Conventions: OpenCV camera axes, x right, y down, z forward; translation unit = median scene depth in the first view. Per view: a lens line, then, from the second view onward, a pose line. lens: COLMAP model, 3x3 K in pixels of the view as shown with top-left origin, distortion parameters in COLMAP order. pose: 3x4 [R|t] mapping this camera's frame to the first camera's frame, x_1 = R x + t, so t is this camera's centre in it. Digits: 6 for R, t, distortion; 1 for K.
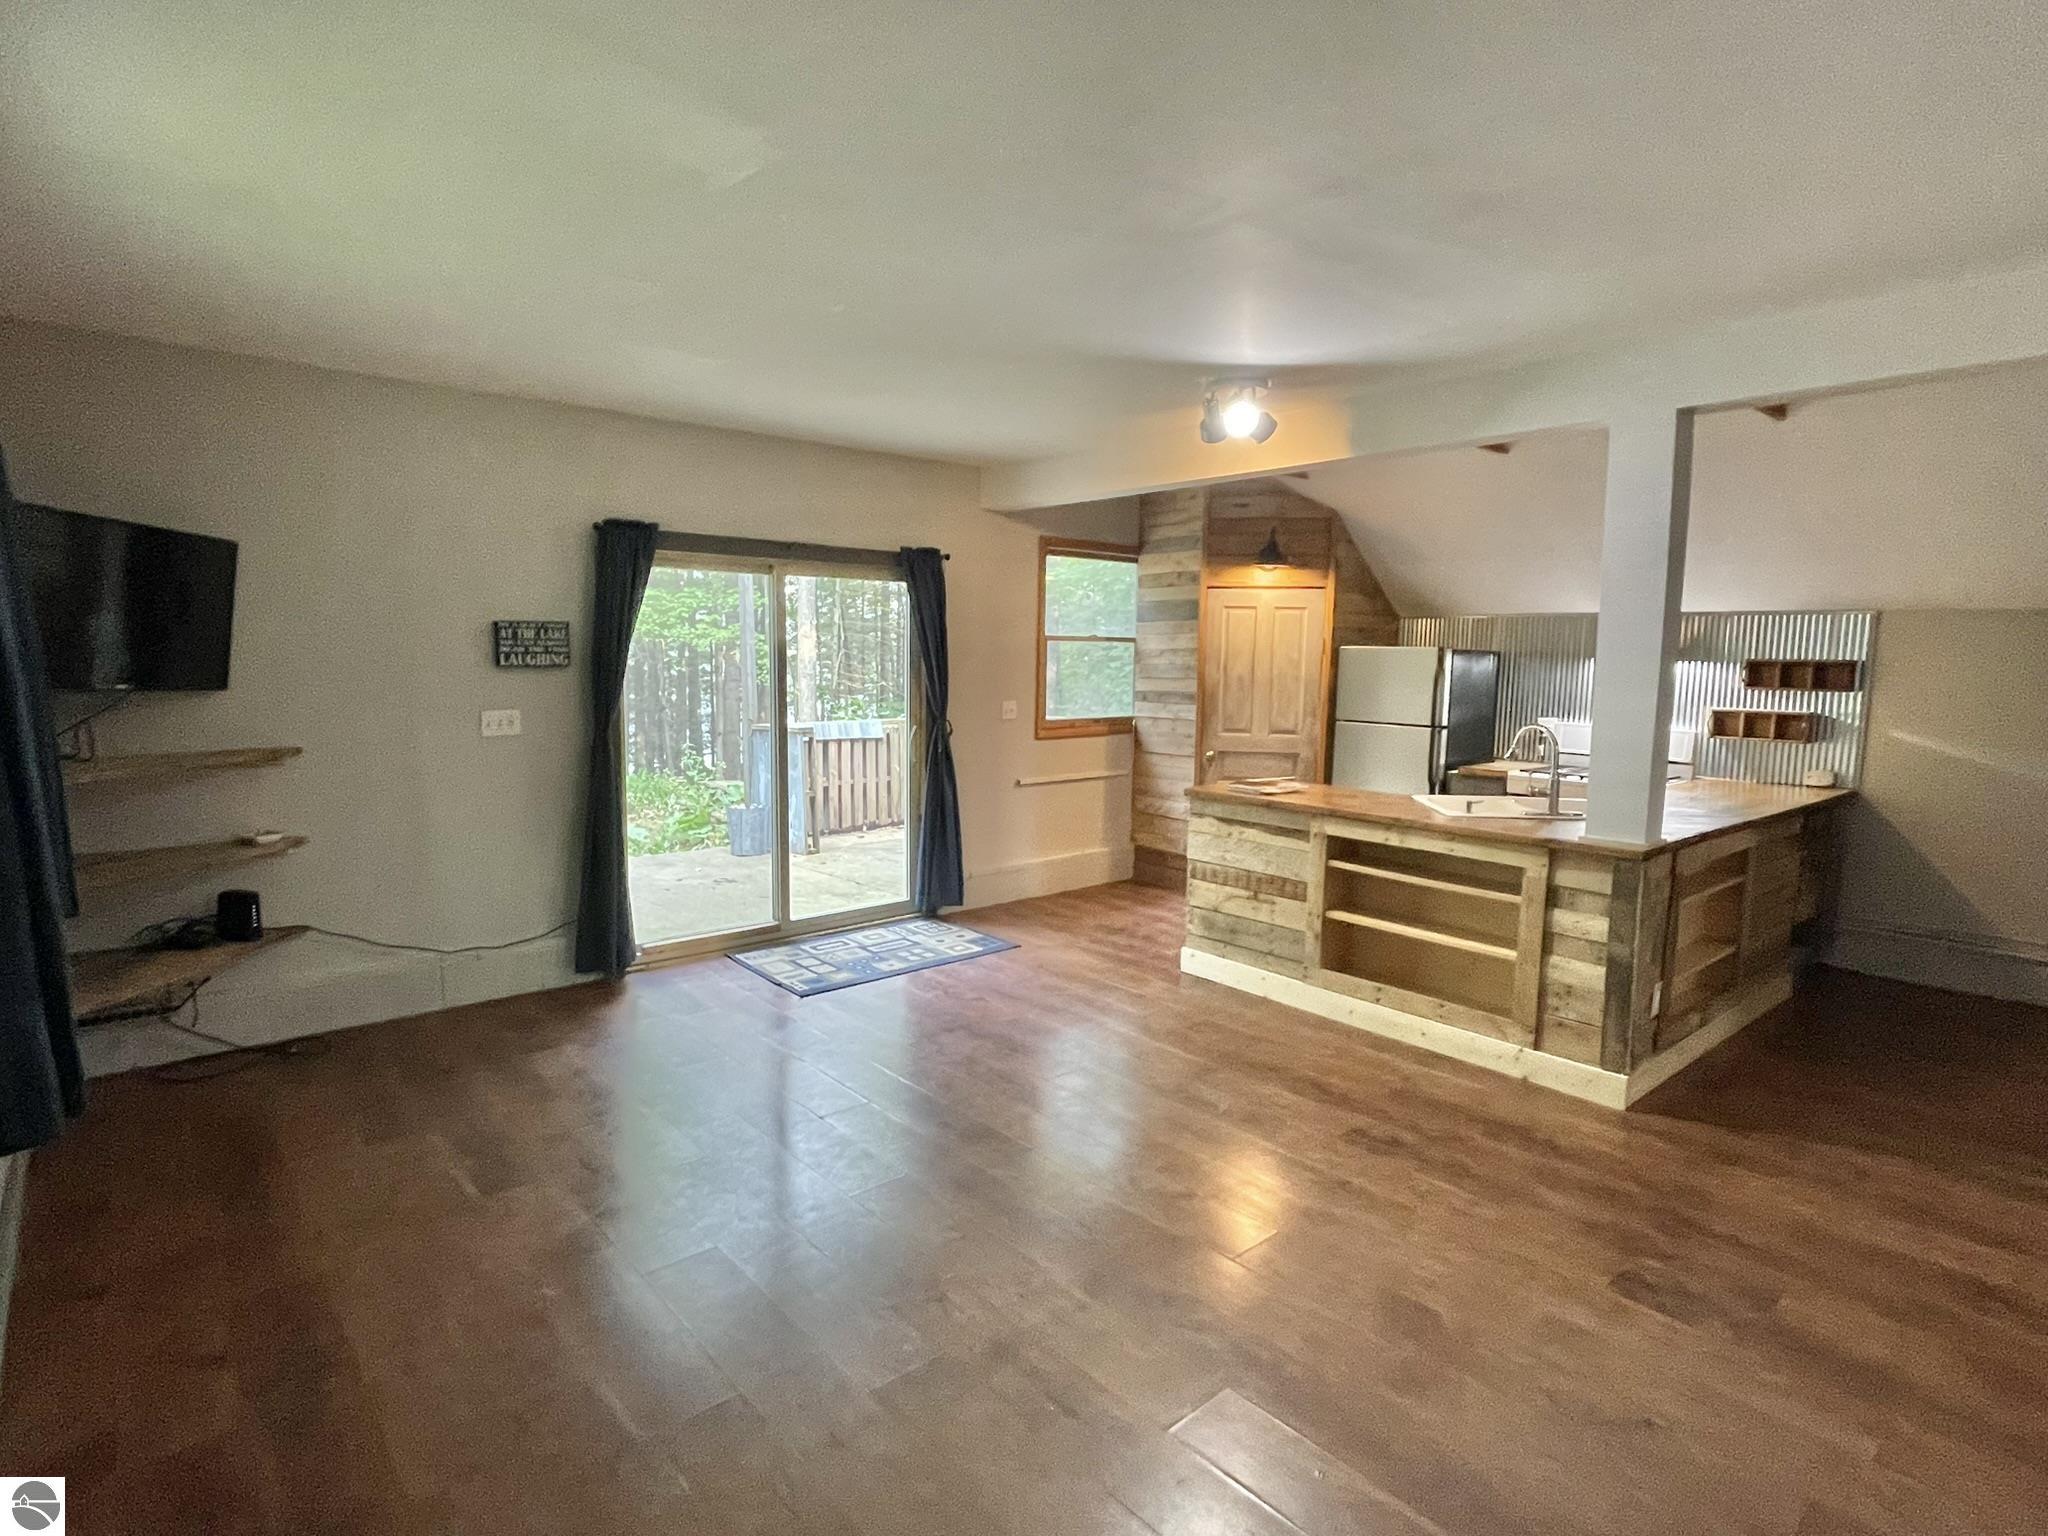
lens RADIAL K [[1069.4, 0, 1009.8], [0, 1069.4, 761.9], [0, 0, 1]] dist [-0.000594, -0.000298]
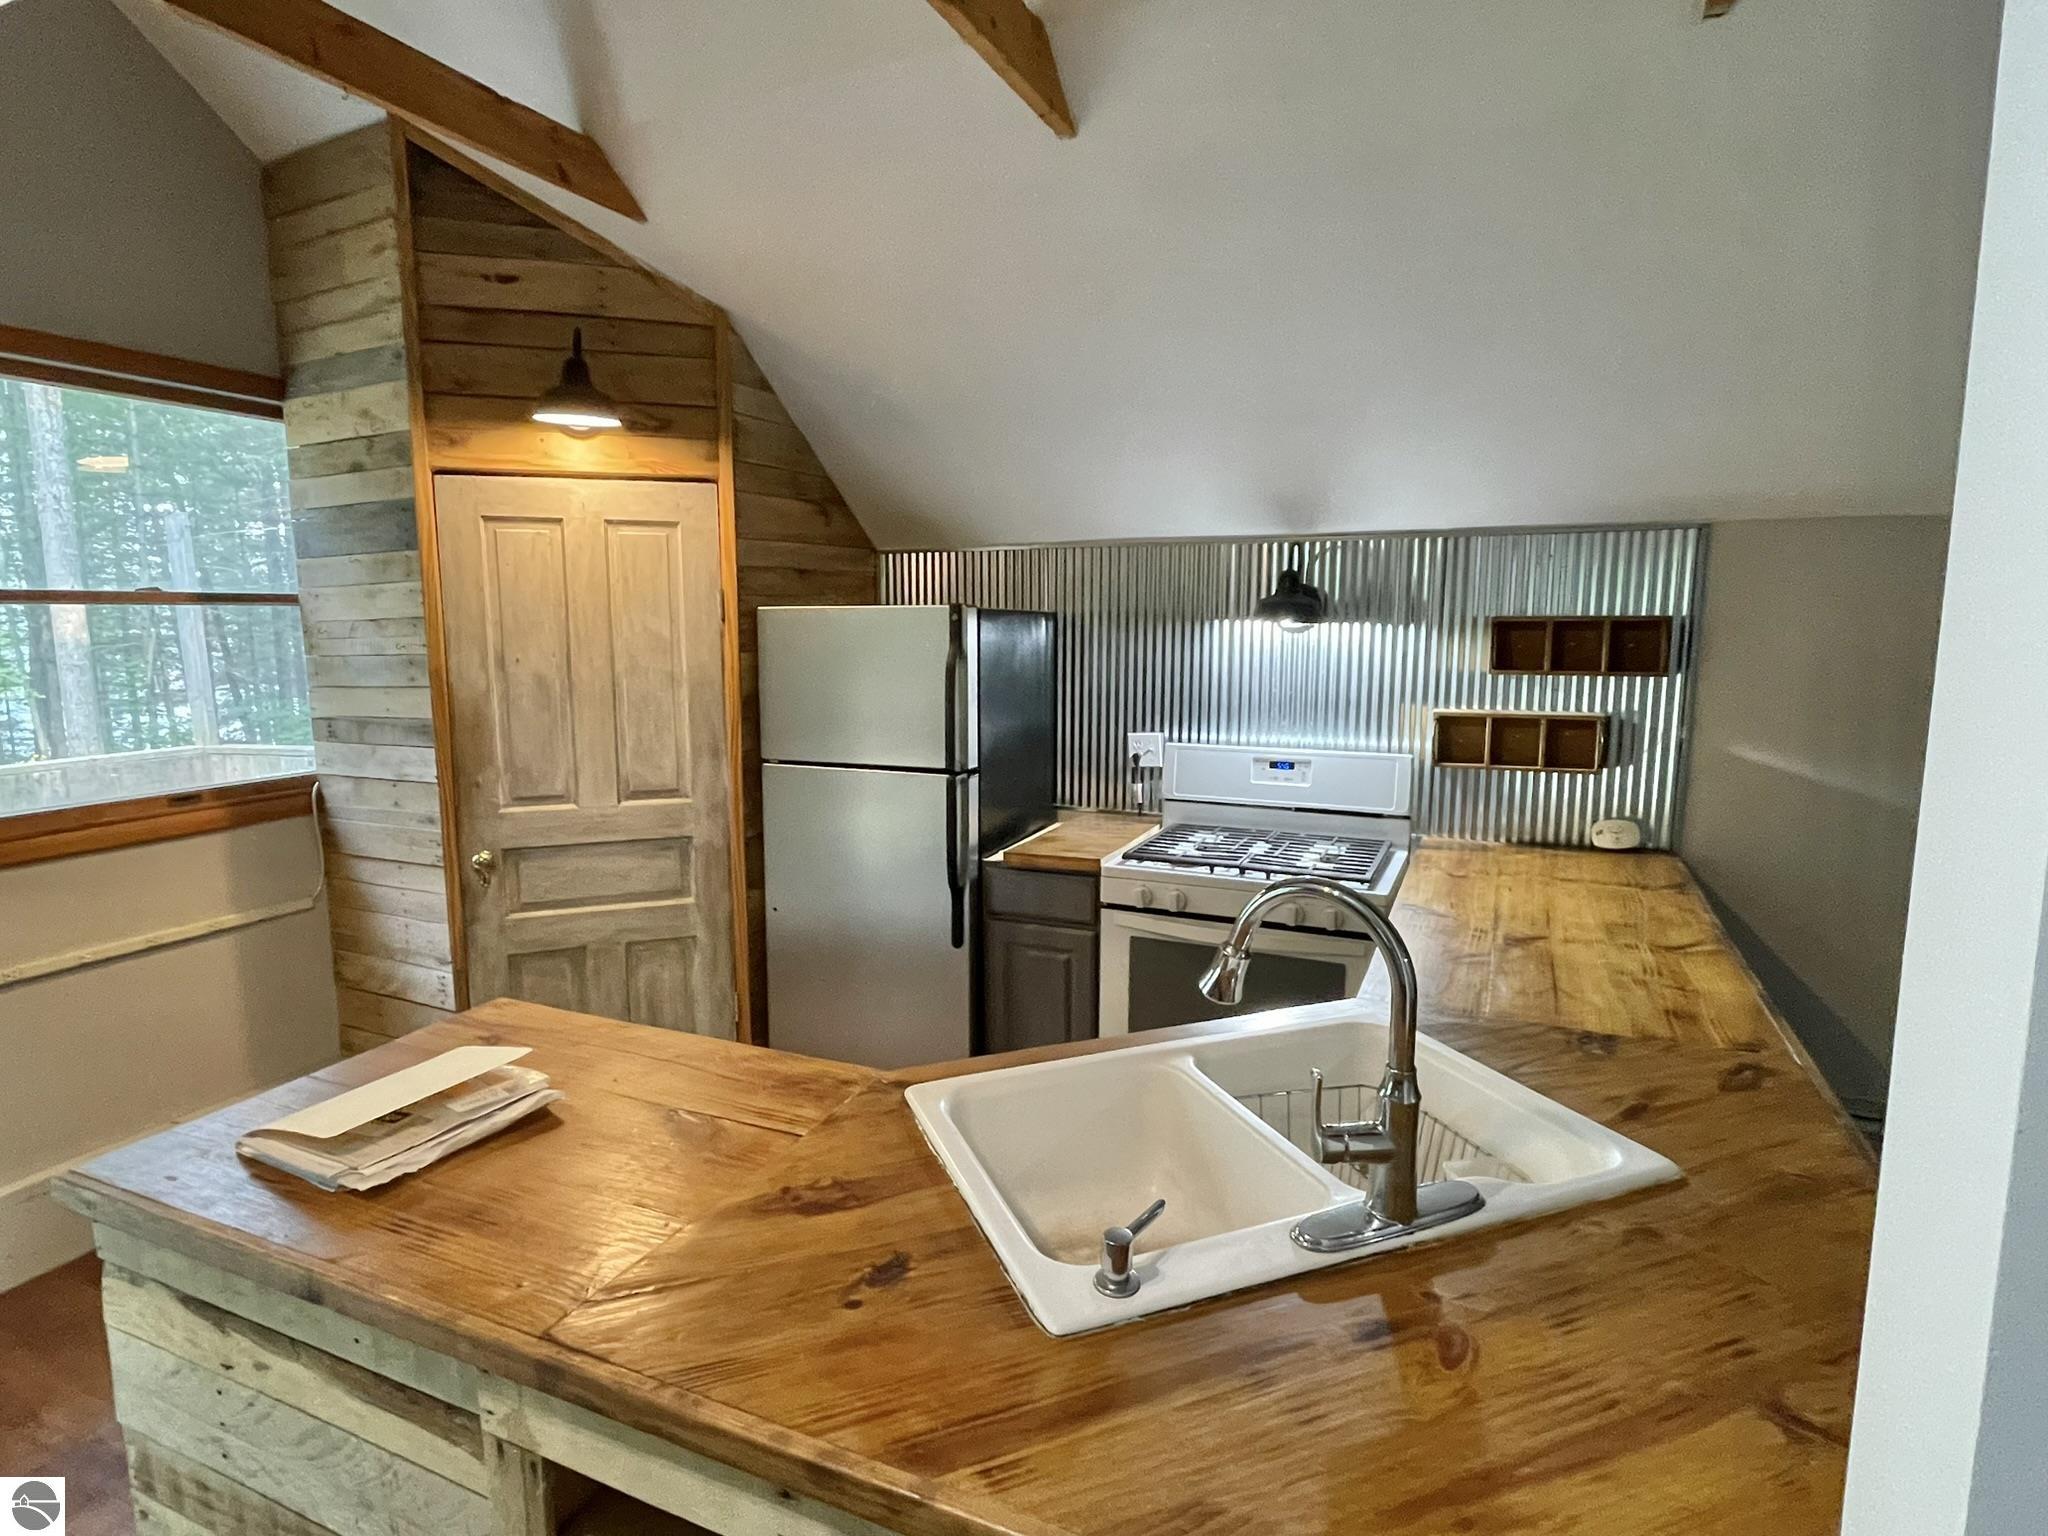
lens RADIAL K [[1069.4, 0, 1016.2], [0, 1069.4, 766.3], [0, 0, 1]] dist [-0.000594, -0.000298]
pose [[0.902431, -0.077460, 0.423813, 0.202763], [0.063376, 0.996871, 0.047251, -0.051576], [-0.426147, -0.015782, 0.904516, 0.512553]]
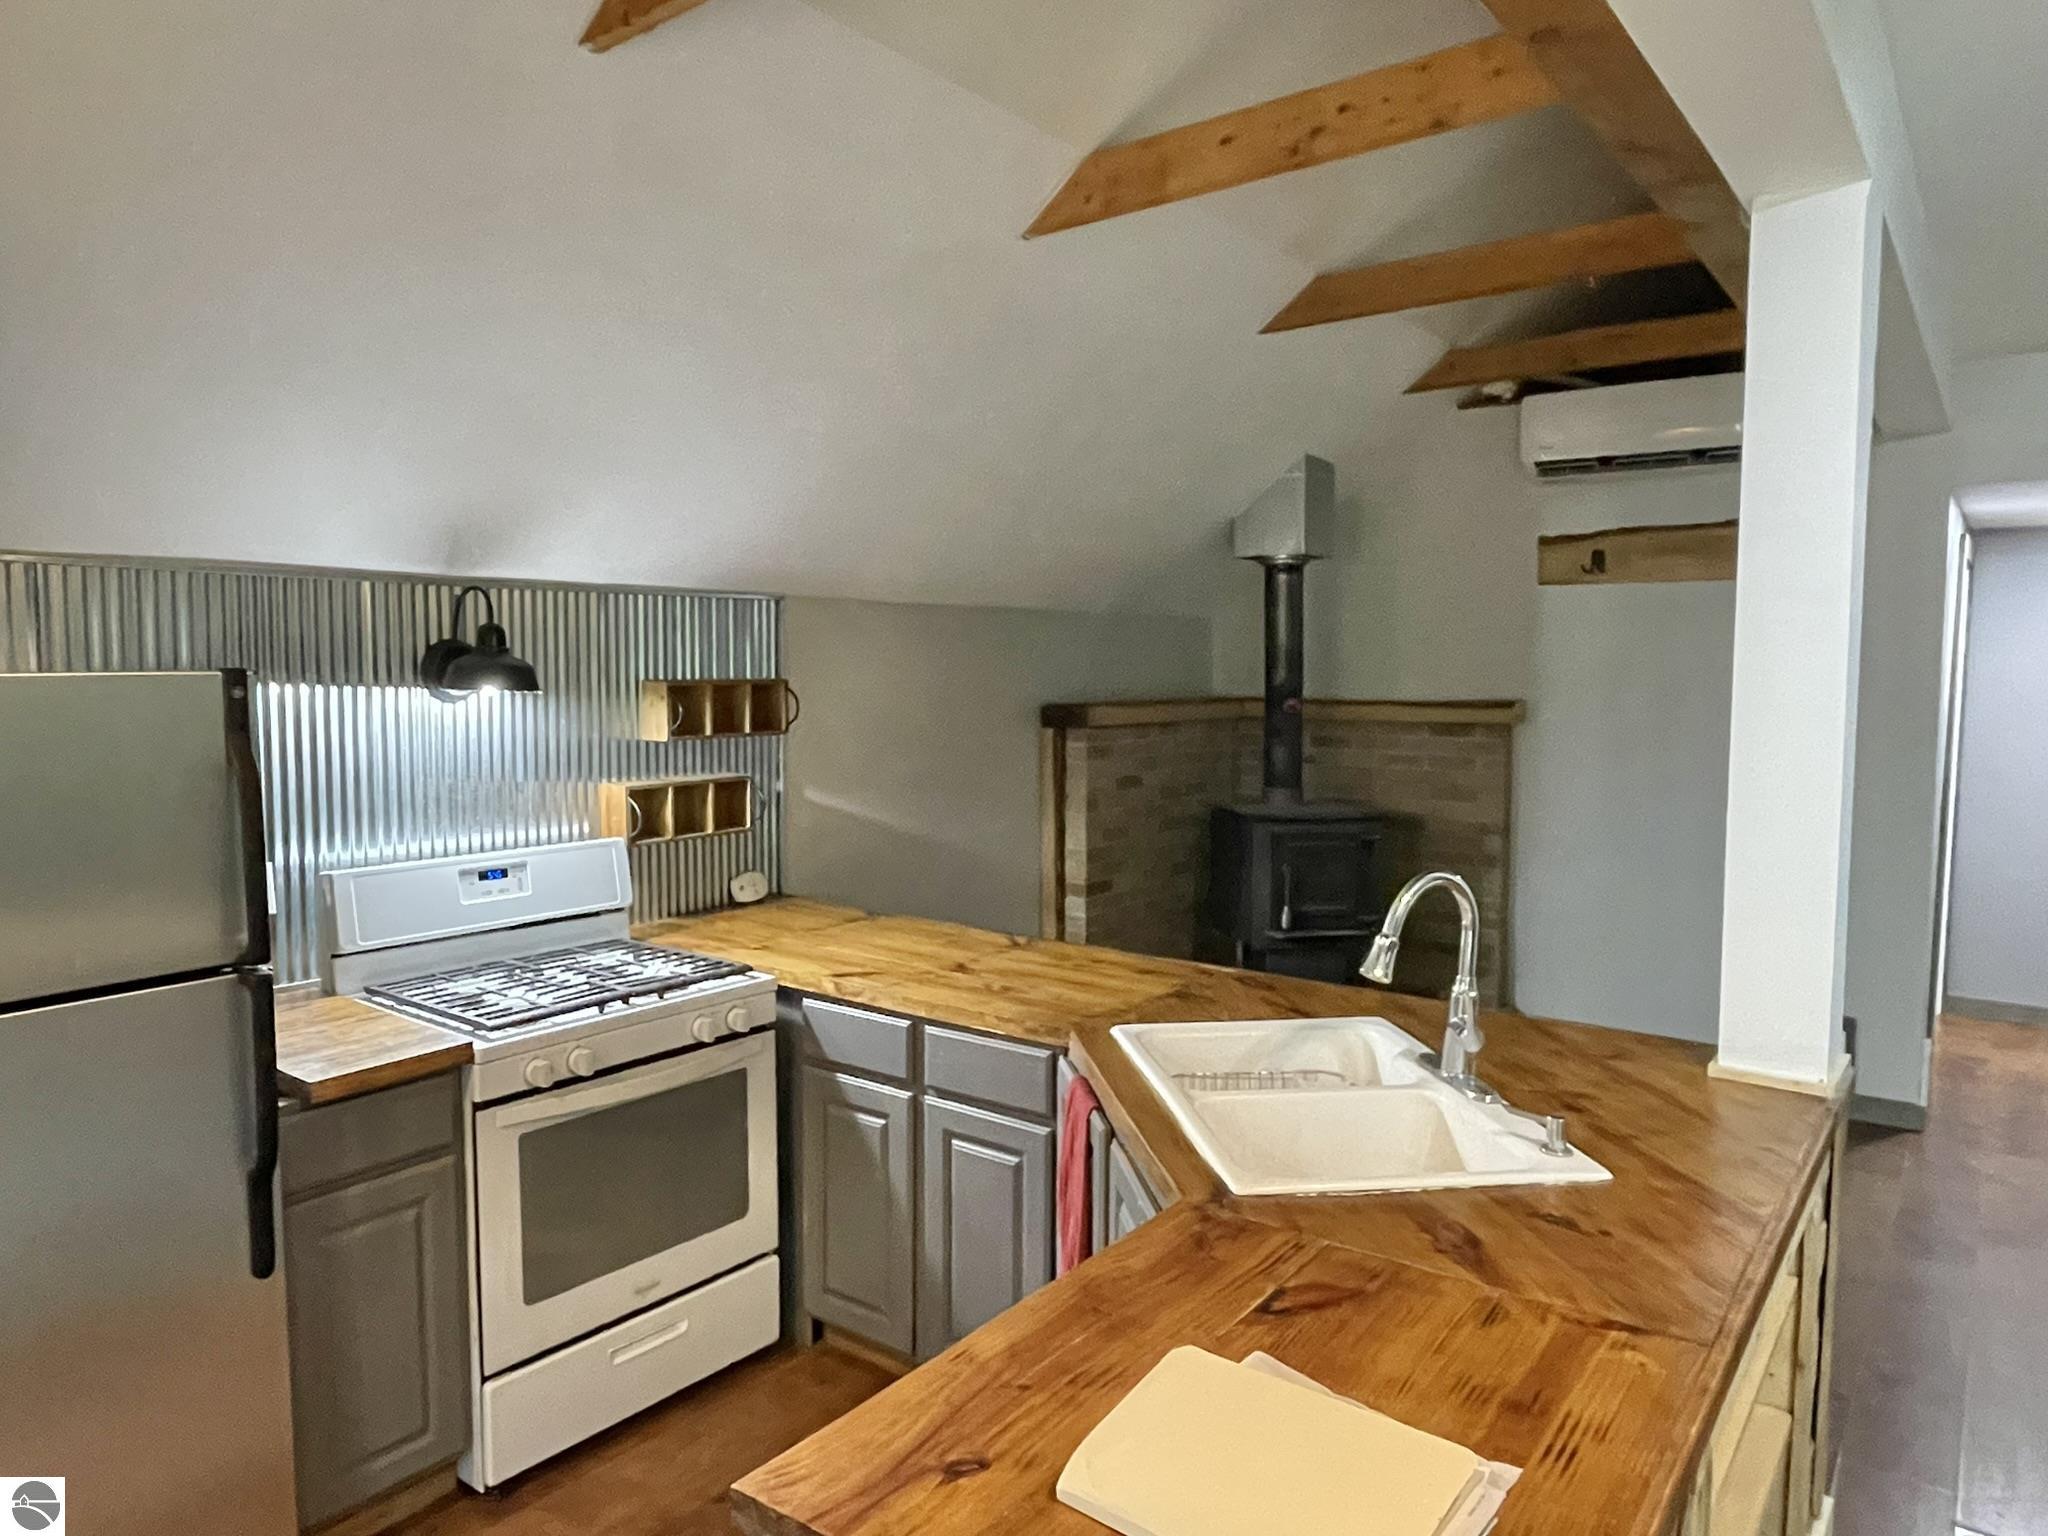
lens RADIAL K [[1348.3, 0, 1010.1], [0, 1348.3, 769.2], [0, 0, 1]] dist [0.005344, 0.000510]
pose [[-0.217058, -0.096347, 0.971392, 0.028151], [0.097728, 0.987973, 0.119829, -0.095514], [-0.971254, 0.120942, -0.205031, 0.808263]]
